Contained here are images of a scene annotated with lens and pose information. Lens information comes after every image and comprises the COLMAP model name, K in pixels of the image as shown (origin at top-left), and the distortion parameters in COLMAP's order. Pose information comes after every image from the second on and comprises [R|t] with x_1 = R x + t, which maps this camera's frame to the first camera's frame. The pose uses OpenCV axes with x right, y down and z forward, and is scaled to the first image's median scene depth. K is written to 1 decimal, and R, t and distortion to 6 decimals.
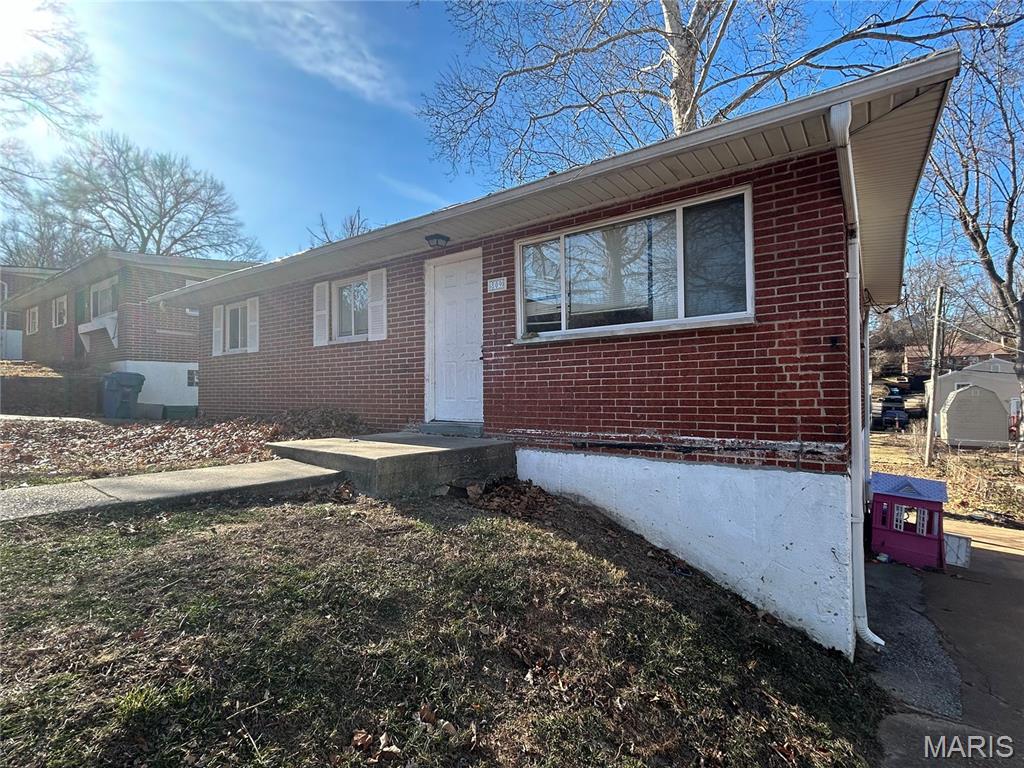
lens RADIAL K [[490.2, 0, 514.6], [0, 490.2, 384.5], [0, 0, 1]] dist [0.004981, -0.001199]
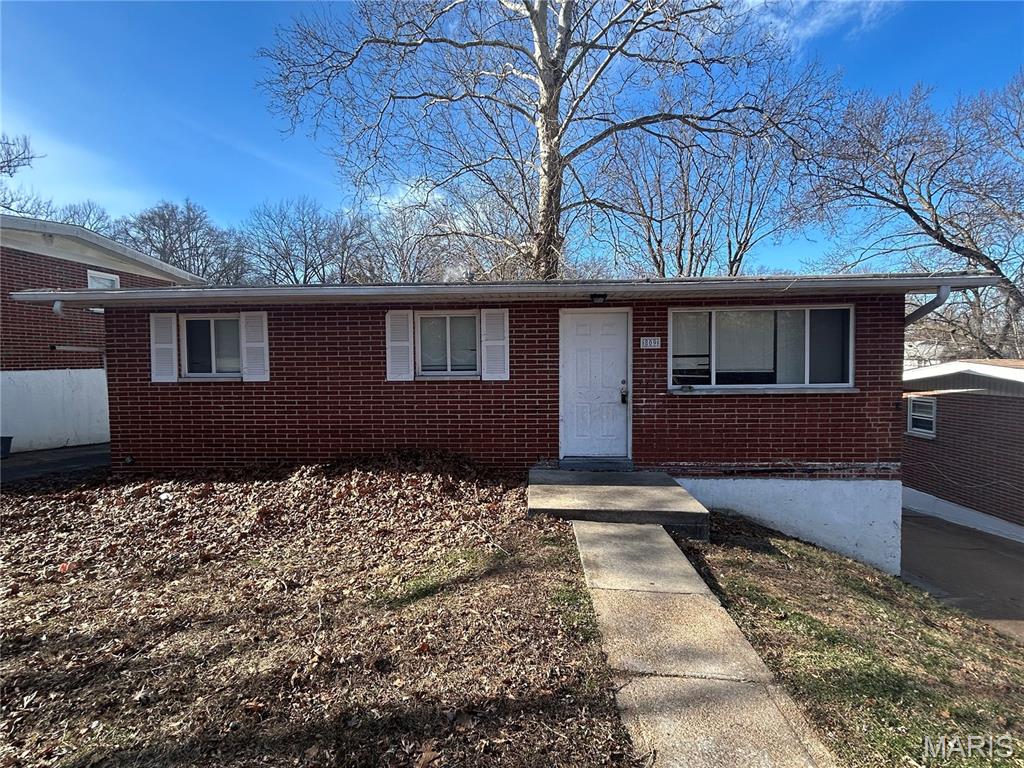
lens RADIAL K [[504.3, 0, 513.1], [0, 504.3, 383.2], [0, 0, 1]] dist [-0.000186, -0.000163]
pose [[0.843027, -0.026925, 0.537197, -1.127926], [-0.004340, 0.998373, 0.056850, -0.200544], [-0.537854, -0.050257, 0.841539, 0.170470]]
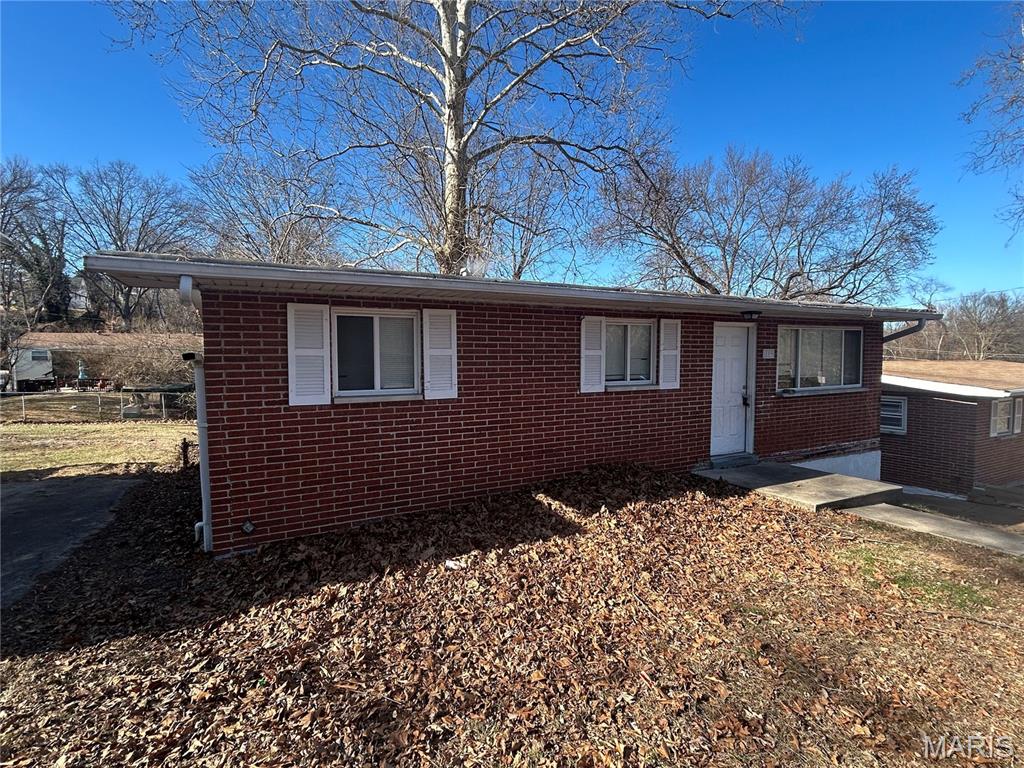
lens RADIAL K [[490.2, 0, 510.1], [0, 490.2, 386.8], [0, 0, 1]] dist [0.004981, -0.001199]
pose [[0.460629, -0.051843, 0.886077, -1.888320], [-0.011961, 0.997840, 0.064600, -0.220590], [-0.887512, -0.040355, 0.459014, 1.166877]]
